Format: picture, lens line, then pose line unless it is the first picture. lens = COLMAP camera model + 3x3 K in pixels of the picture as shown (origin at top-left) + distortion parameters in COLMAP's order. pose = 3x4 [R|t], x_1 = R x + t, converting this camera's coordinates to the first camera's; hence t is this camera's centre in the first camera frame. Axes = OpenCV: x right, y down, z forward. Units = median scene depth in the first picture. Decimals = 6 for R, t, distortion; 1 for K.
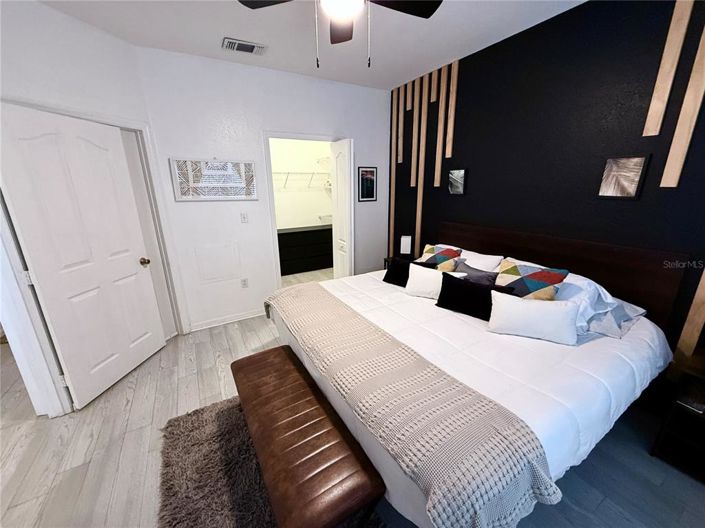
lens RADIAL K [[281.0, 0, 350.9], [0, 281.0, 264.6], [0, 0, 1]] dist [0.000188, -0.000034]
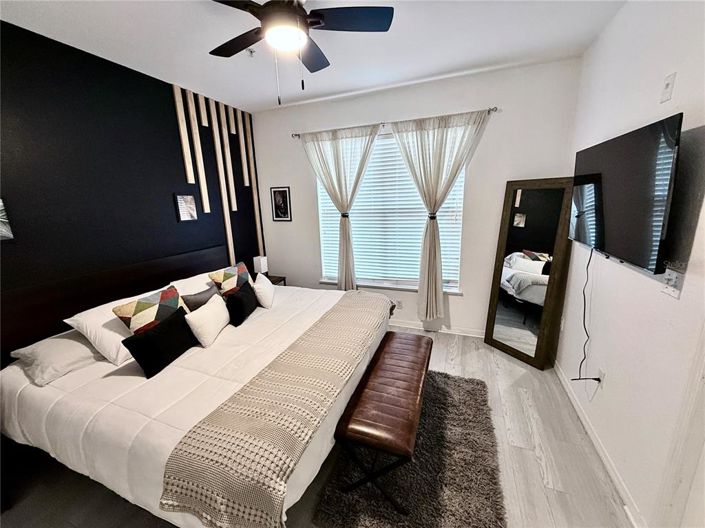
lens RADIAL K [[281.0, 0, 350.9], [0, 281.0, 264.6], [0, 0, 1]] dist [0.000188, -0.000034]
pose [[-0.606684, -0.121796, 0.785557, -0.859914], [0.273891, 0.895661, 0.350393, -0.354987], [-0.746269, 0.427735, -0.510025, 1.352096]]
